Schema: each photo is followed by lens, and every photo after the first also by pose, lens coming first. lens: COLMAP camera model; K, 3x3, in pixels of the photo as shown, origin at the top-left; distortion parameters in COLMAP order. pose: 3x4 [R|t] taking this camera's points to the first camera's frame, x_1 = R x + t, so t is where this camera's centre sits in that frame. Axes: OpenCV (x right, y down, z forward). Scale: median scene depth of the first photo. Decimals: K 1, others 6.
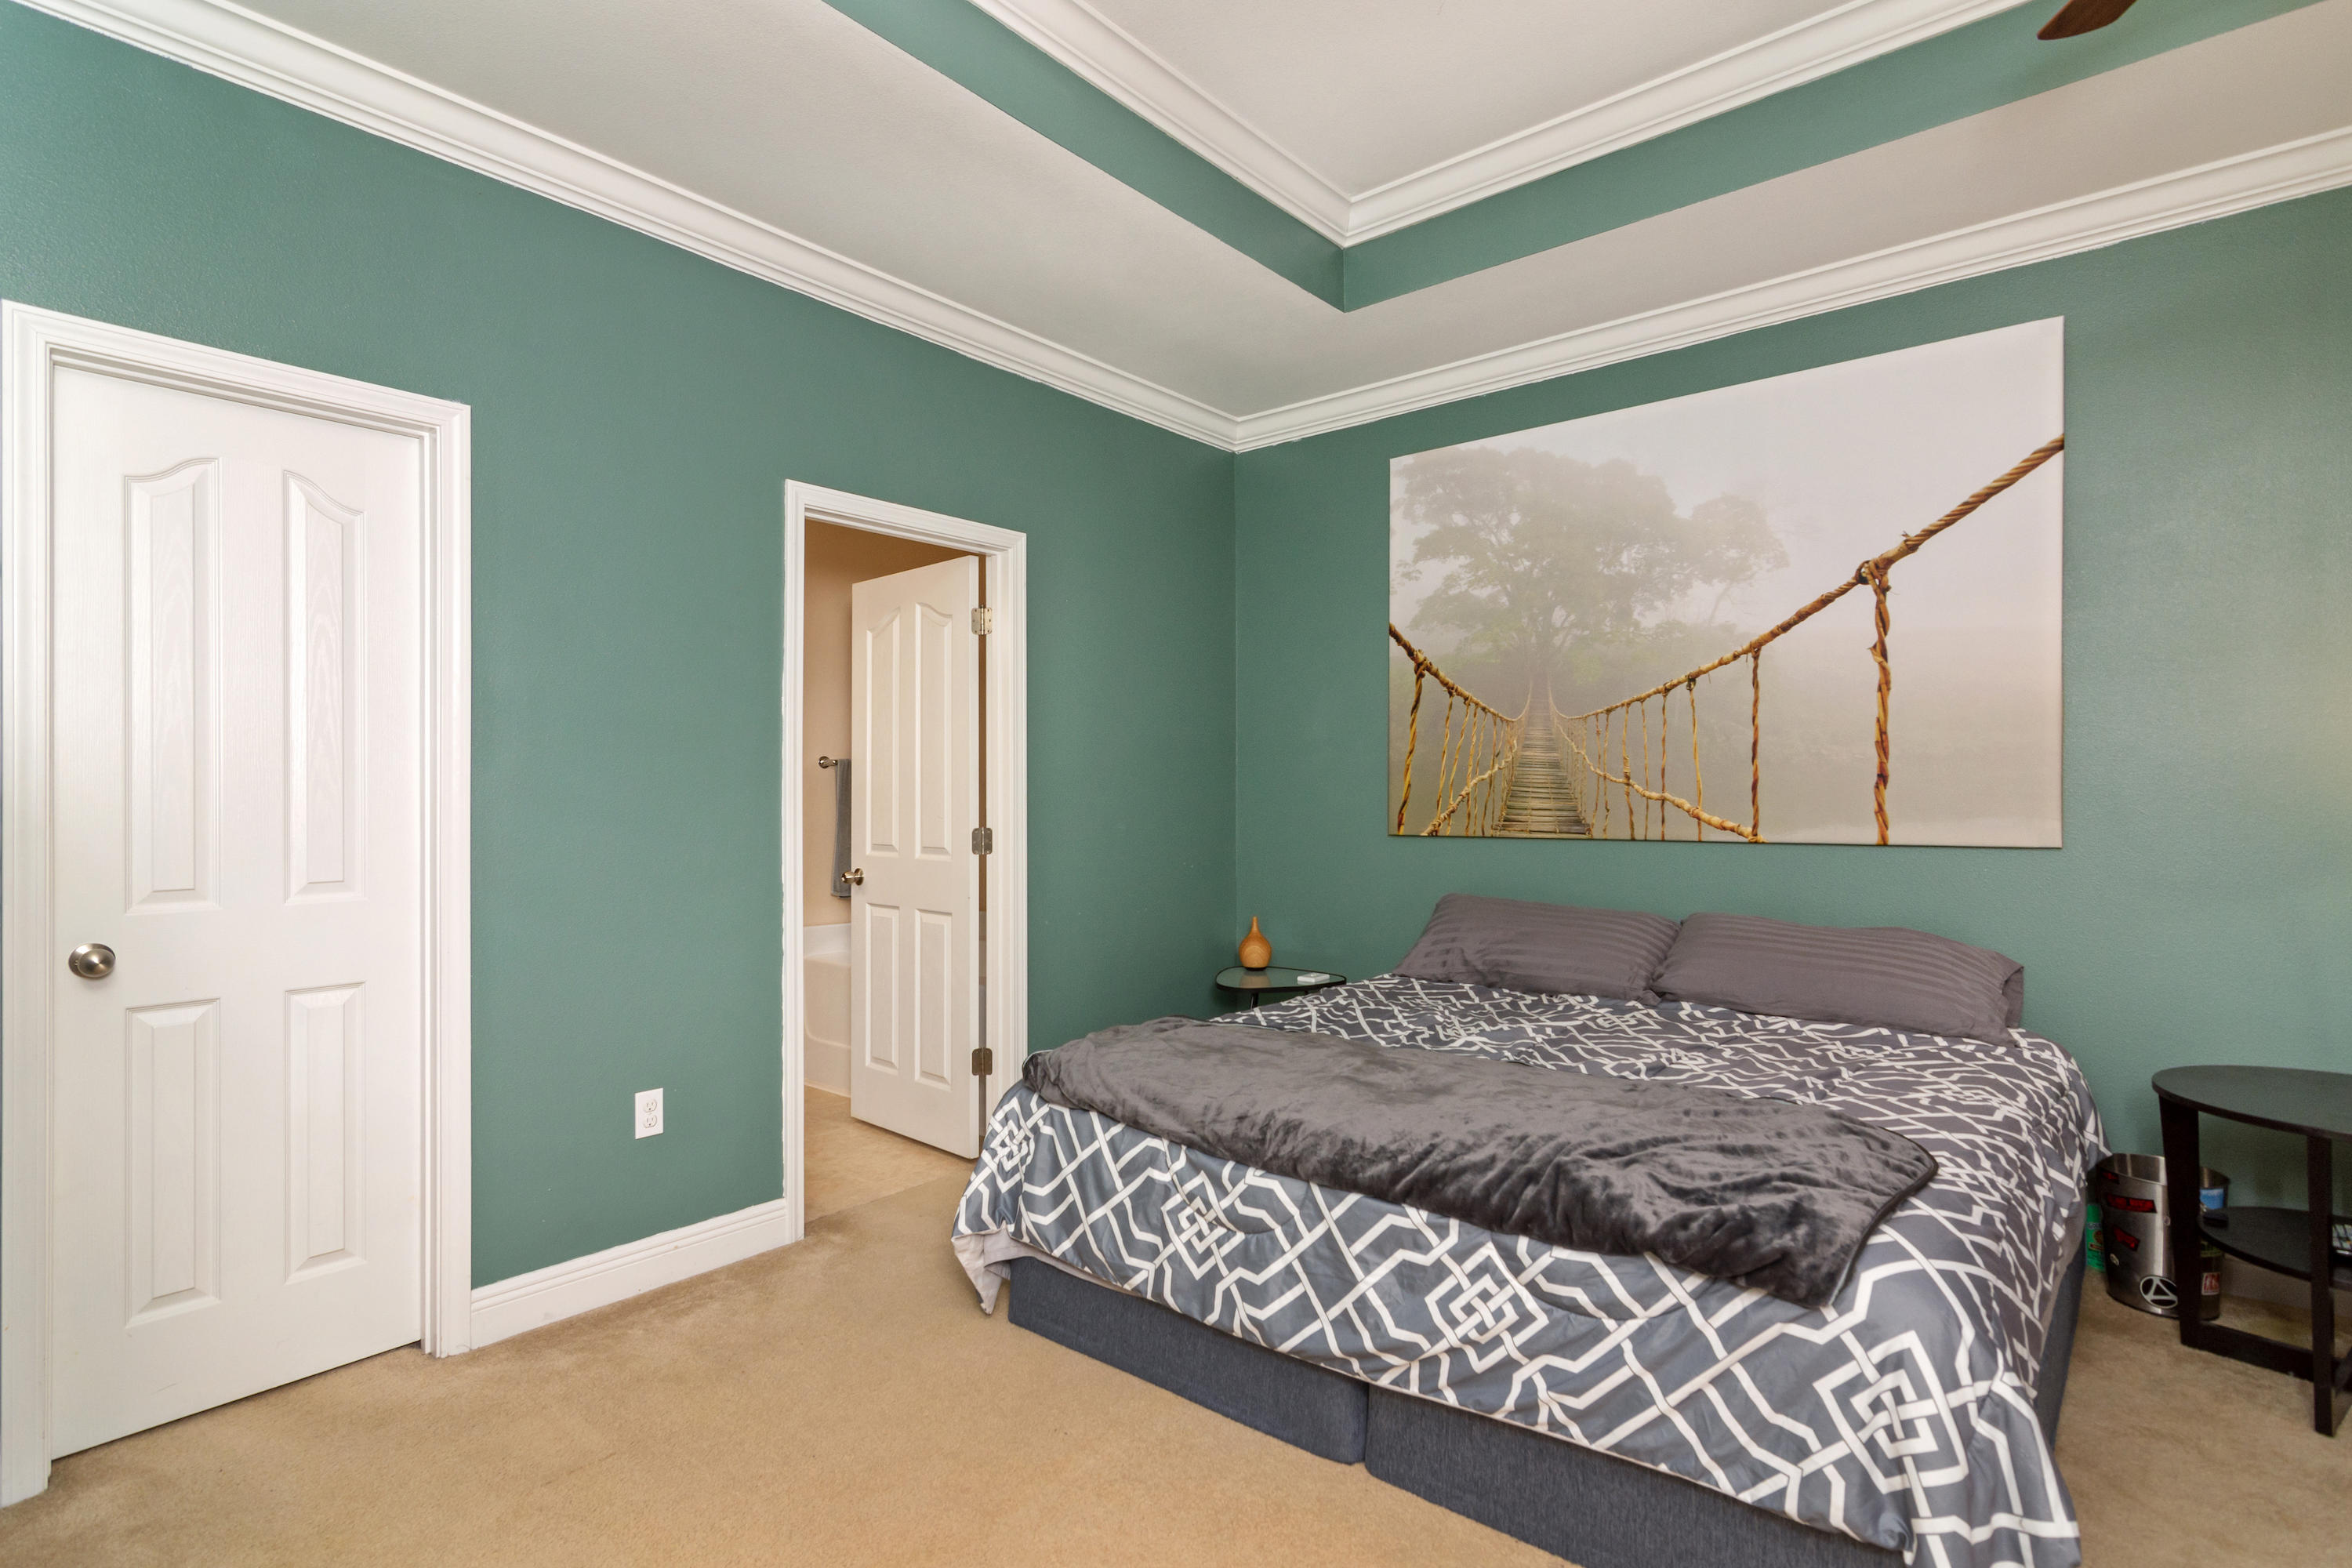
lens RADIAL K [[1160.4, 0, 1165.7], [0, 1160.4, 794.8], [0, 0, 1]] dist [0.000586, 0.000134]
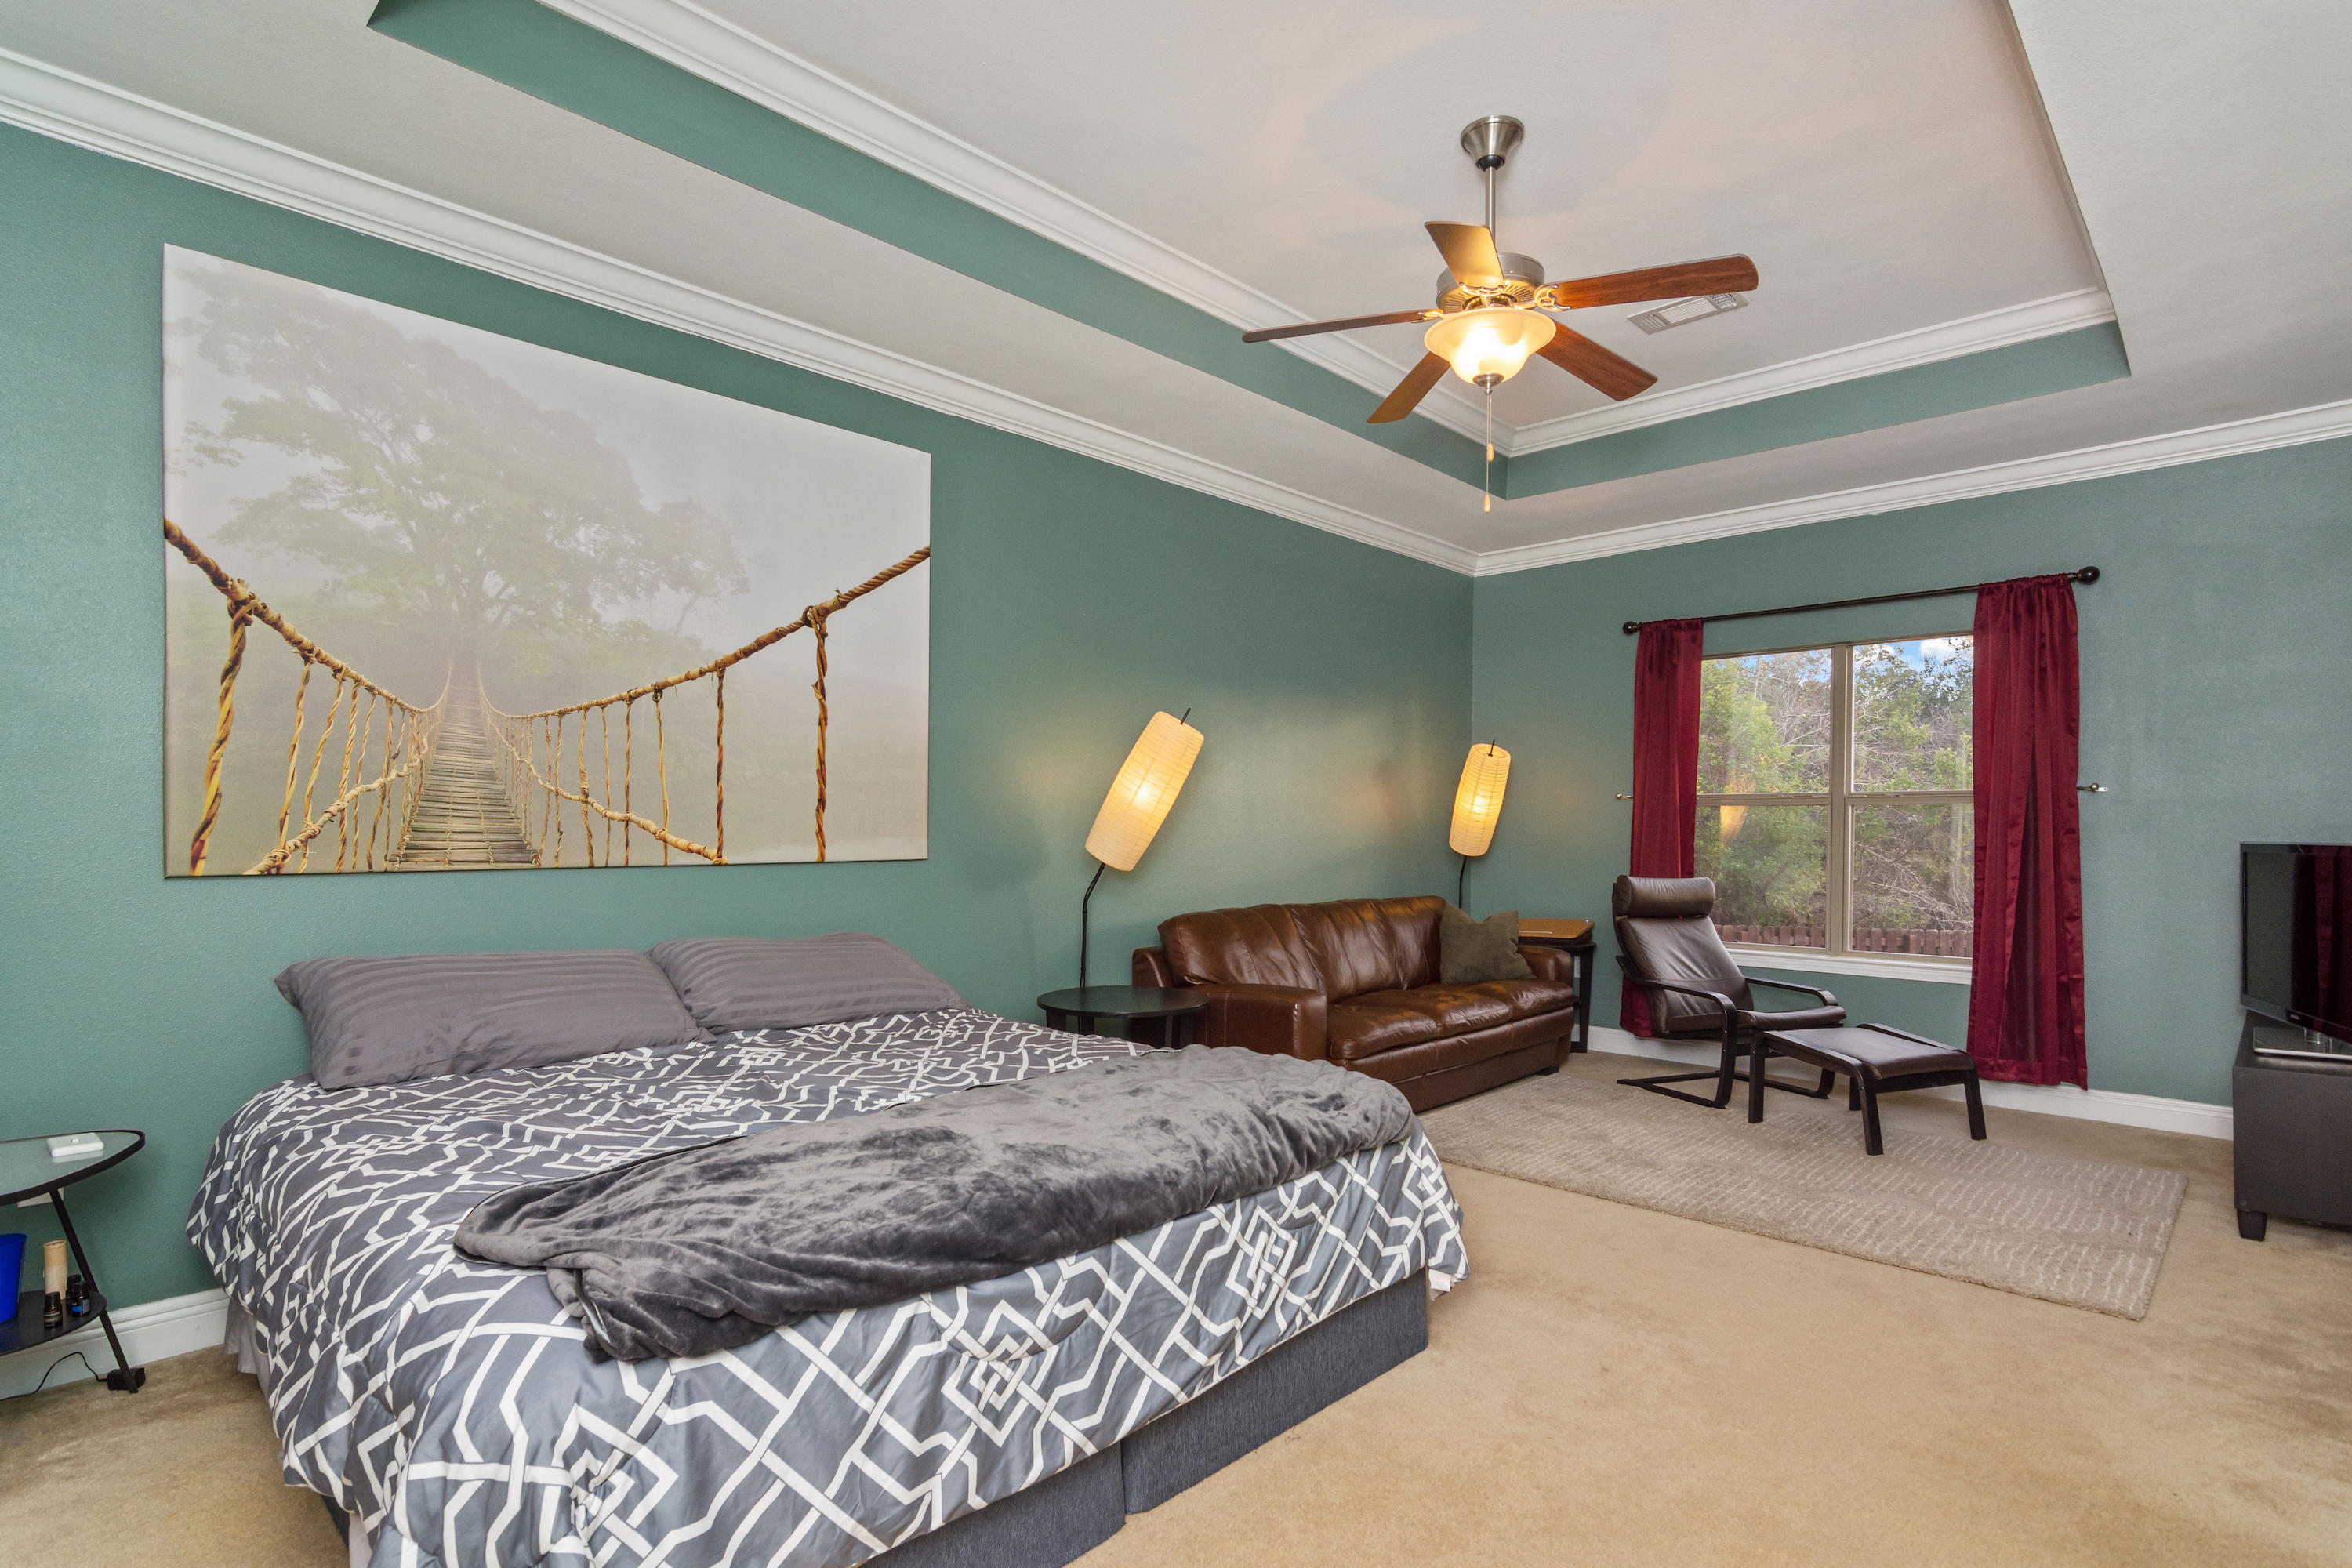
lens RADIAL K [[1185.9, 0, 1178.0], [0, 1185.9, 849.0], [0, 0, 1]] dist [0.001073, 0.000264]
pose [[0.056352, -0.014882, 0.998300, -0.466517], [-0.004626, 0.999874, 0.015166, 0.010427], [-0.998400, -0.005473, 0.056276, 0.536735]]
